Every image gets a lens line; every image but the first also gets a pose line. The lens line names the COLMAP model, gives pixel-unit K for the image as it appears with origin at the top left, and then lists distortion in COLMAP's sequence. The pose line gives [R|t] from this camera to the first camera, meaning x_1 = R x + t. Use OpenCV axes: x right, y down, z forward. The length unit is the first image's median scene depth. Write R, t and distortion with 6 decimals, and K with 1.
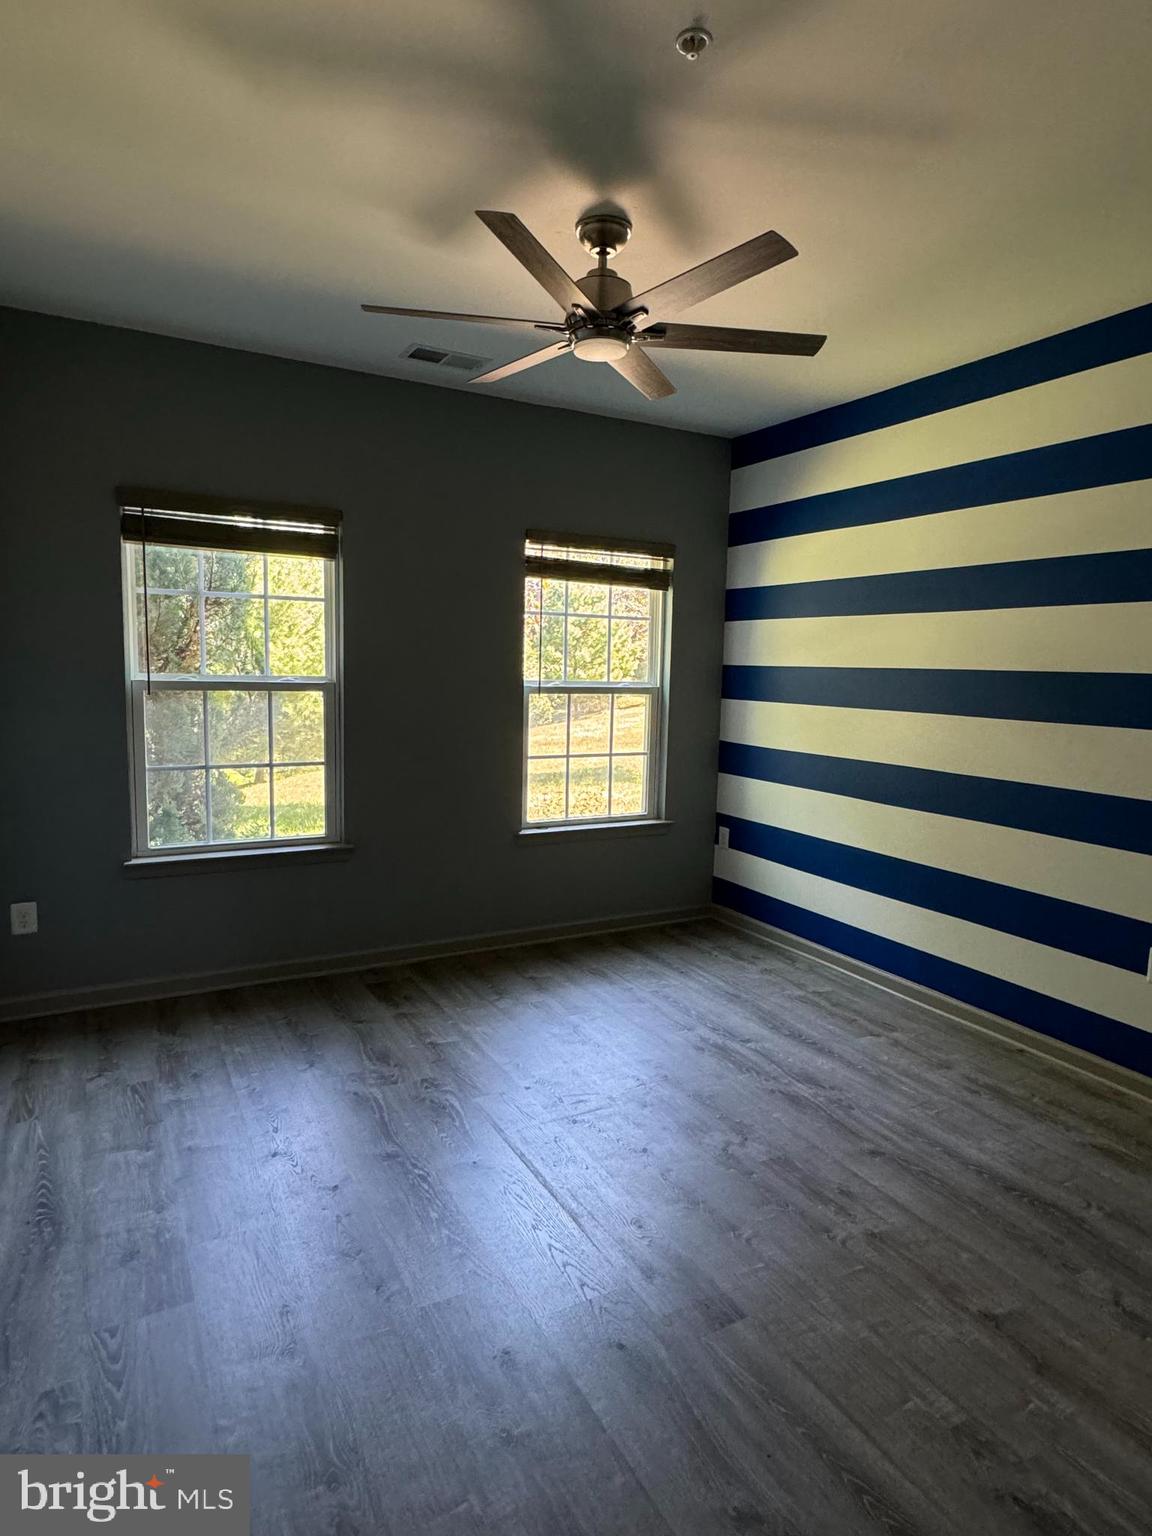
lens RADIAL K [[871.4, 0, 577.8], [0, 871.4, 761.6], [0, 0, 1]] dist [-0.002673, 0.000768]
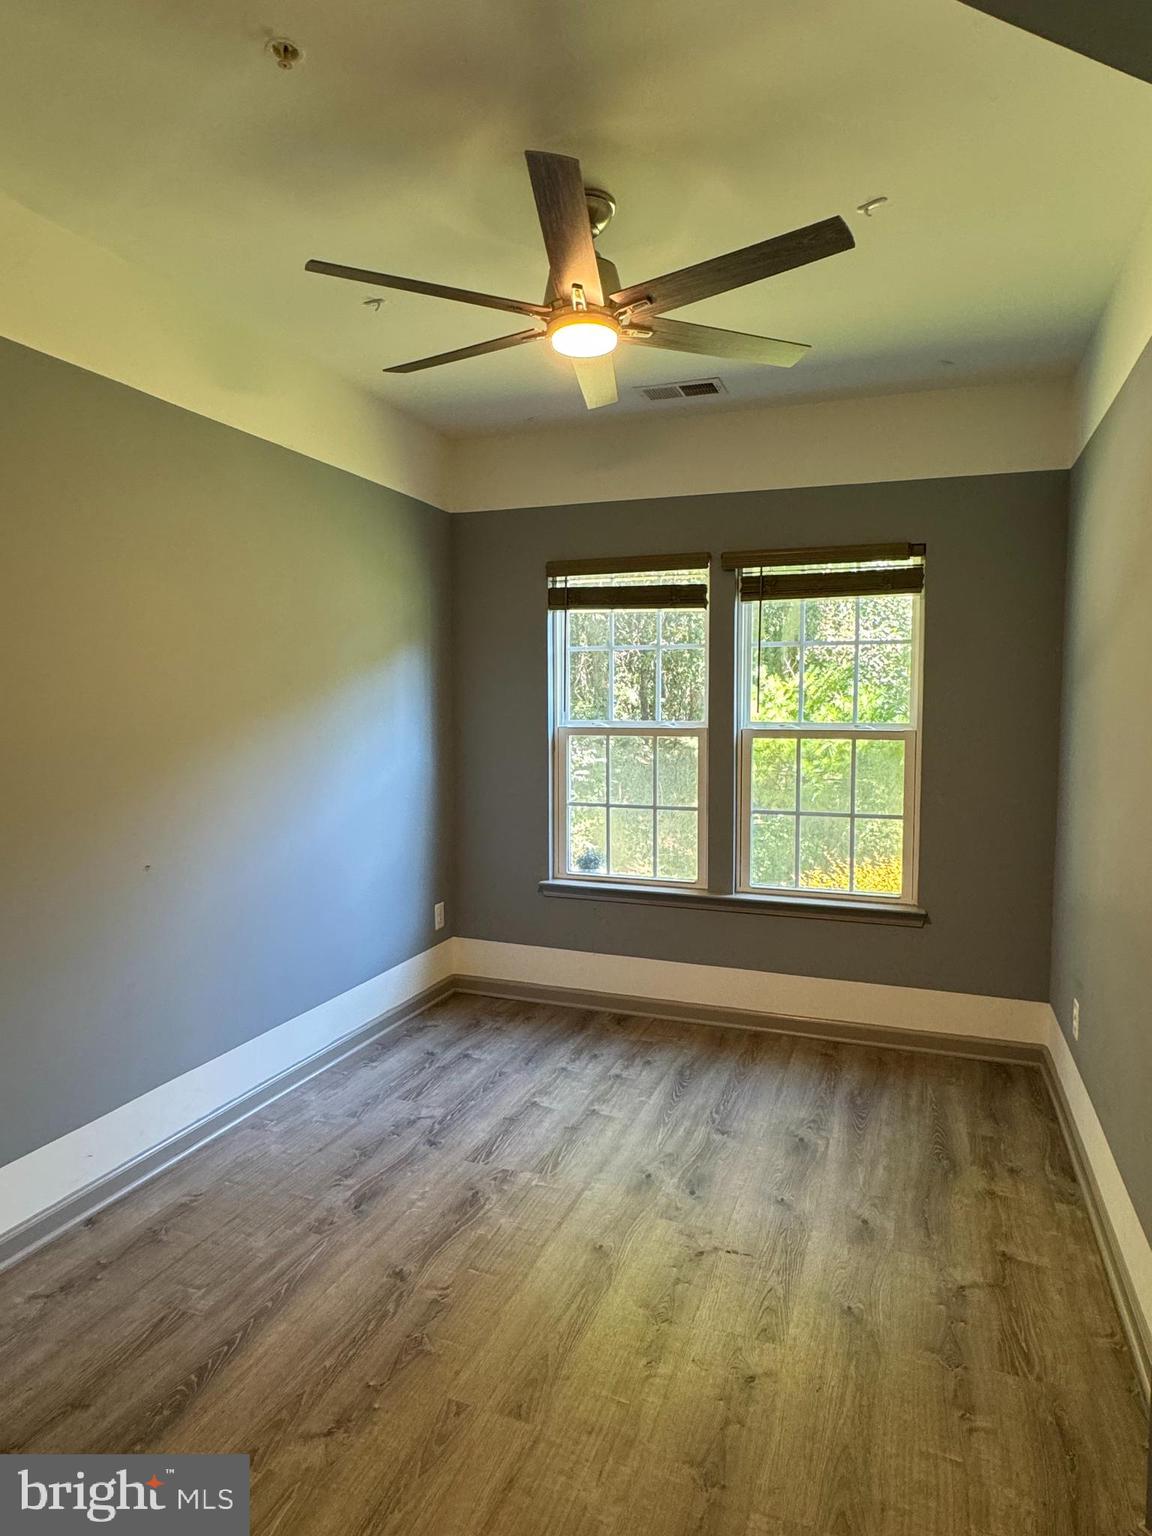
lens RADIAL K [[909.9, 0, 576.0], [0, 909.9, 768.0], [0, 0, 1]] dist [-0.013505, 0.001096]
pose [[0.629391, 0.026264, -0.776645, 0.243356], [-0.065682, 0.997650, -0.019491, -0.008398], [0.774308, 0.063279, 0.629637, 0.136610]]
